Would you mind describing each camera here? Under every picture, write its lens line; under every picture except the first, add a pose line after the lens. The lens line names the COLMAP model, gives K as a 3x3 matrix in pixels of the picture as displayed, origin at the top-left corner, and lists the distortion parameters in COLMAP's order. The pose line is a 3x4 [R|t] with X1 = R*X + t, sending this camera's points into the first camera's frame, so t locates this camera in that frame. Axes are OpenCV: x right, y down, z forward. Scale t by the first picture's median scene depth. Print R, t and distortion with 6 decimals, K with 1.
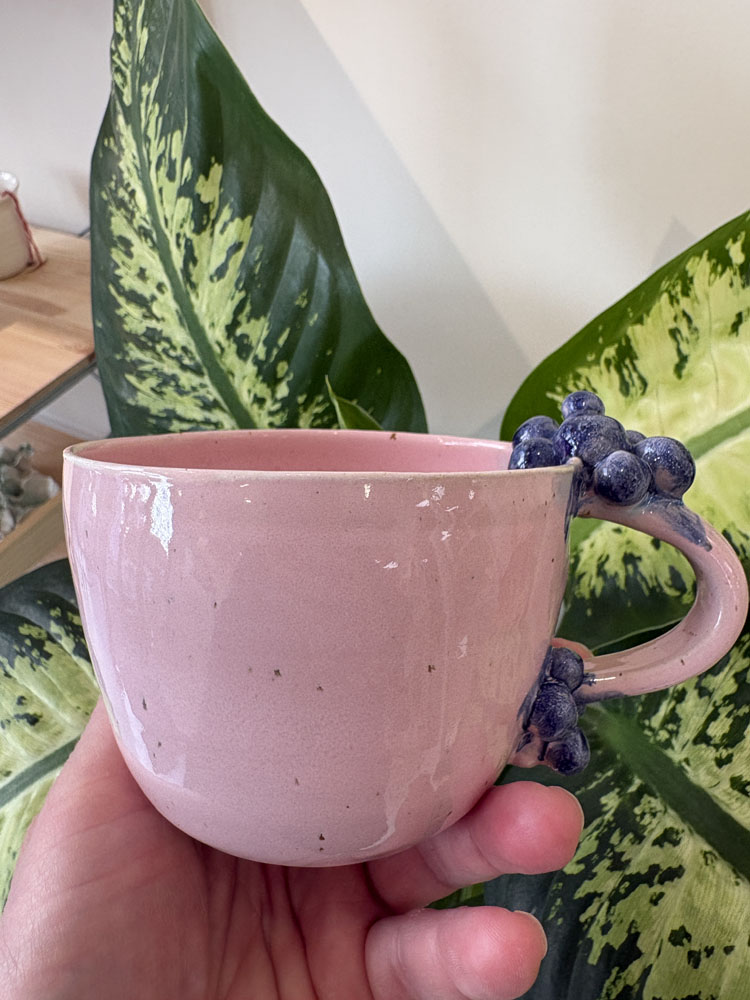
lens RADIAL K [[721.3, 0, 377.0], [0, 721.3, 455.5], [0, 0, 1]] dist [-0.003563, -0.002781]
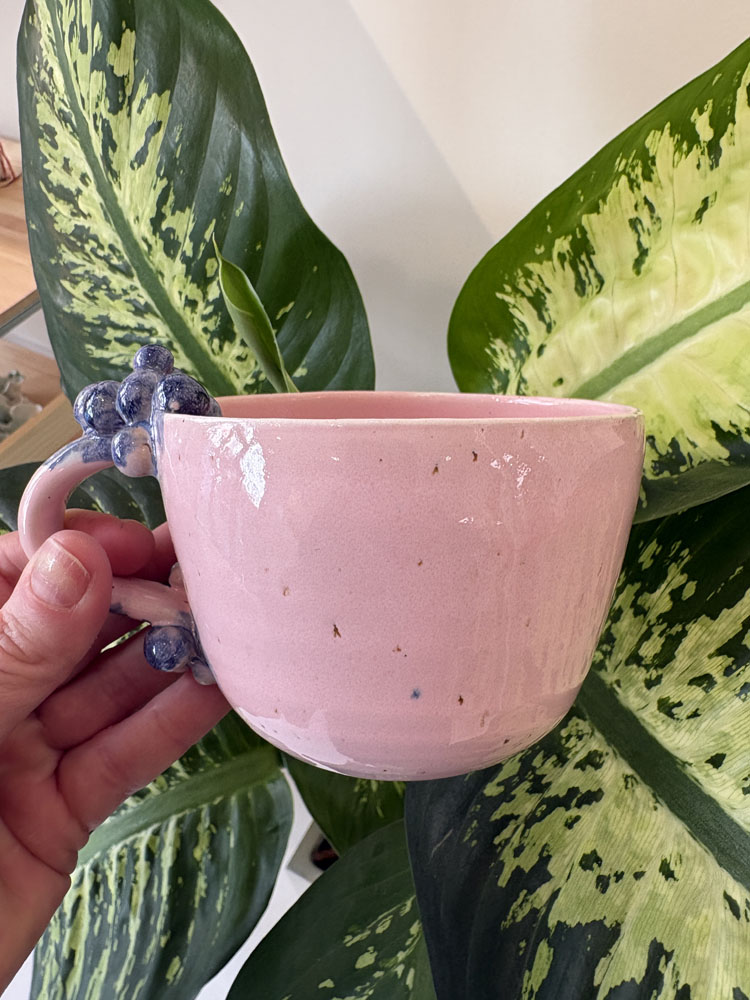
lens RADIAL K [[721.3, 0, 377.0], [0, 721.3, 455.5], [0, 0, 1]] dist [-0.003563, -0.002781]
pose [[0.999815, 0.007535, -0.017676, 0.103832], [-0.005974, 0.996211, 0.086765, 0.040707], [0.018263, -0.086643, 0.996072, 0.069086]]
